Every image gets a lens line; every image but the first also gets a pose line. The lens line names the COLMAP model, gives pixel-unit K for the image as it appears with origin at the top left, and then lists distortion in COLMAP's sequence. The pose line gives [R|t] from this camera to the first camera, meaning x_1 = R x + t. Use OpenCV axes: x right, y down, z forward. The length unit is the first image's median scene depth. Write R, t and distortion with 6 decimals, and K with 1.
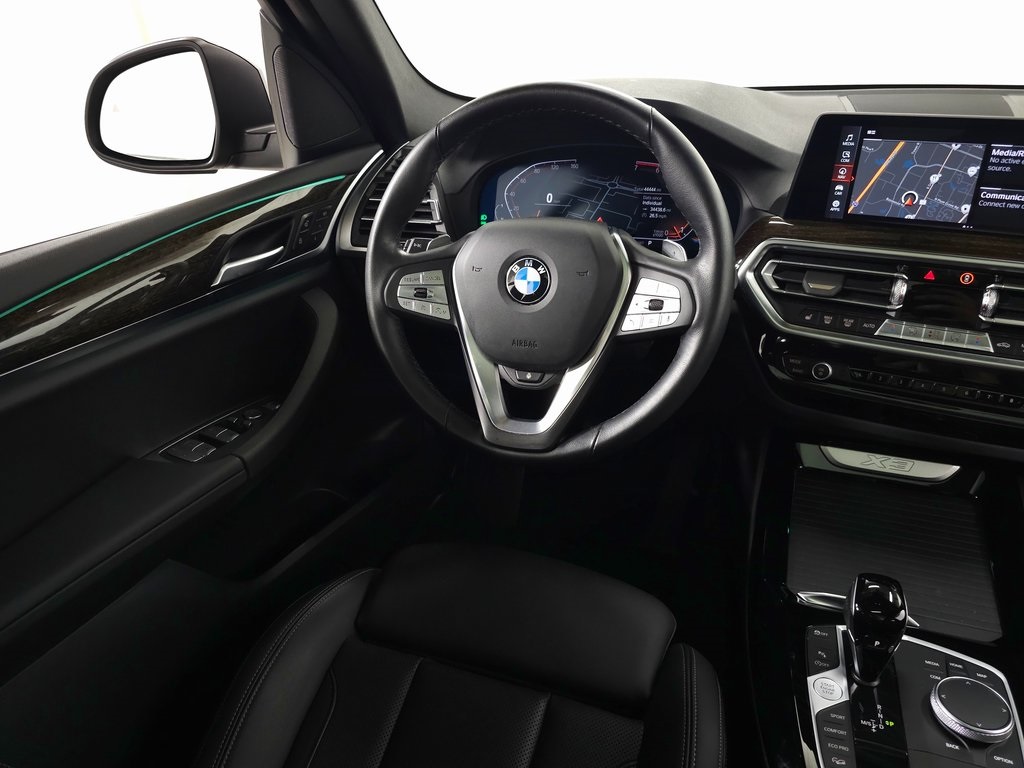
lens RADIAL K [[694.9, 0, 512.0], [0, 694.9, 384.0], [0, 0, 1]] dist [0.043214, -0.051484]
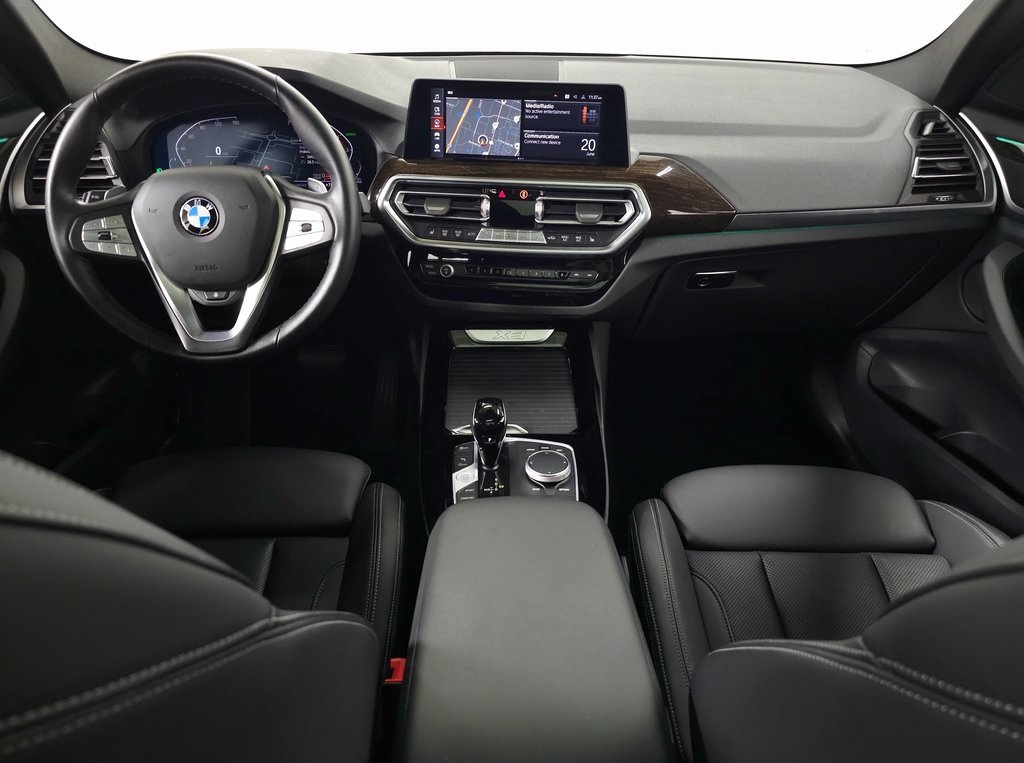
lens RADIAL K [[693.1, 0, 512.0], [0, 693.1, 381.5], [0, 0, 1]] dist [0.060922, -0.062056]
pose [[0.927073, -0.157148, 0.340353, 0.062556], [0.138576, 0.987246, 0.078371, 0.112582], [-0.348328, -0.025491, 0.937026, -0.350065]]
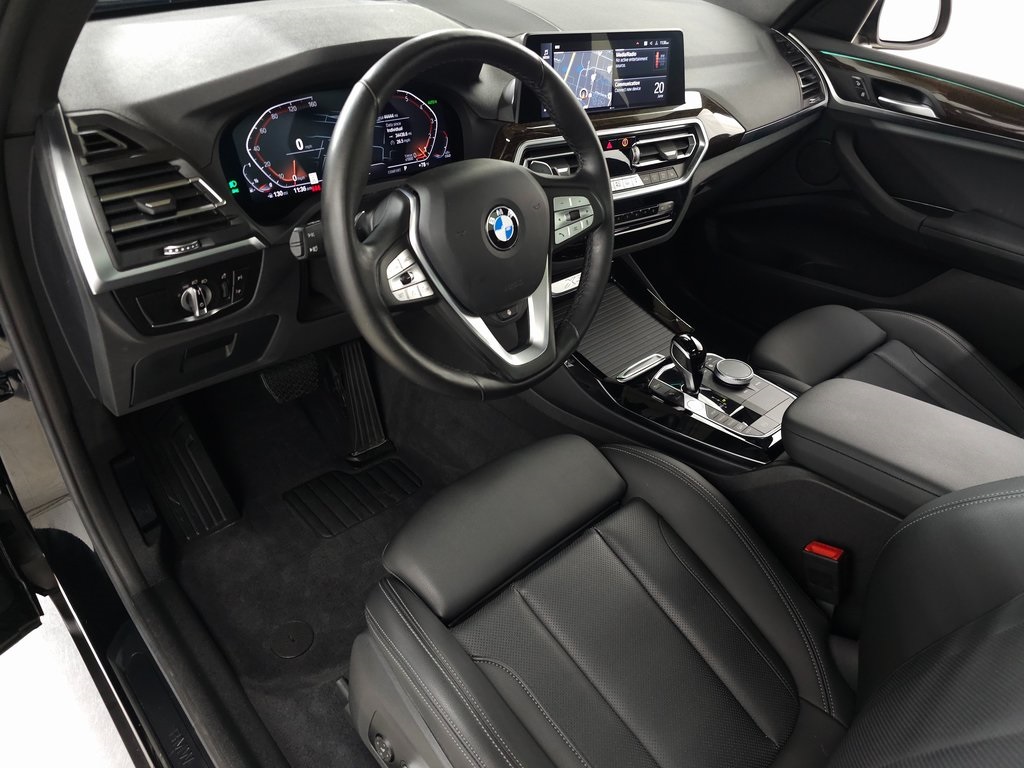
lens RADIAL K [[686.0, 0, 512.8], [0, 686.0, 378.9], [0, 0, 1]] dist [0.058192, -0.062670]
pose [[0.448427, -0.467249, 0.761966, -0.818538], [0.320551, 0.879845, 0.350885, -0.287448], [-0.834362, 0.086902, 0.544323, 0.395748]]
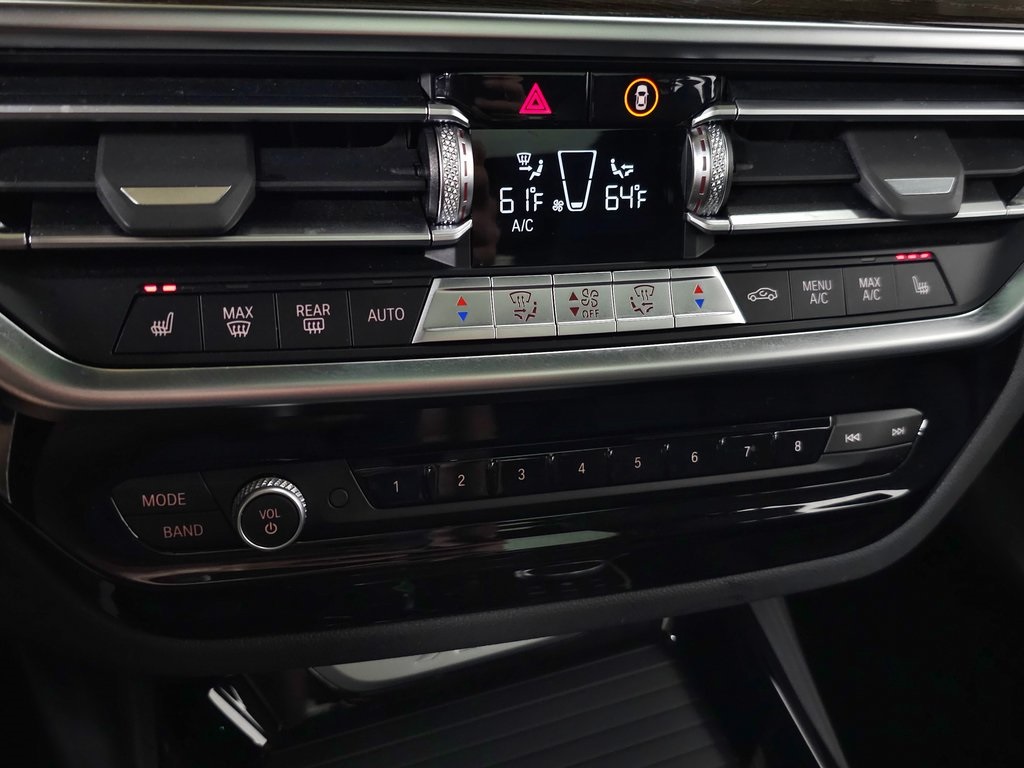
lens RADIAL K [[935.3, 0, 500.0], [0, 935.3, 386.1], [0, 0, 1]] dist [0.103277, -0.209984]
pose [[0.719237, -0.282184, 0.634878, 0.304803], [0.229138, 0.959019, 0.166670, -0.107306], [-0.655892, 0.025600, 0.754421, 0.701177]]
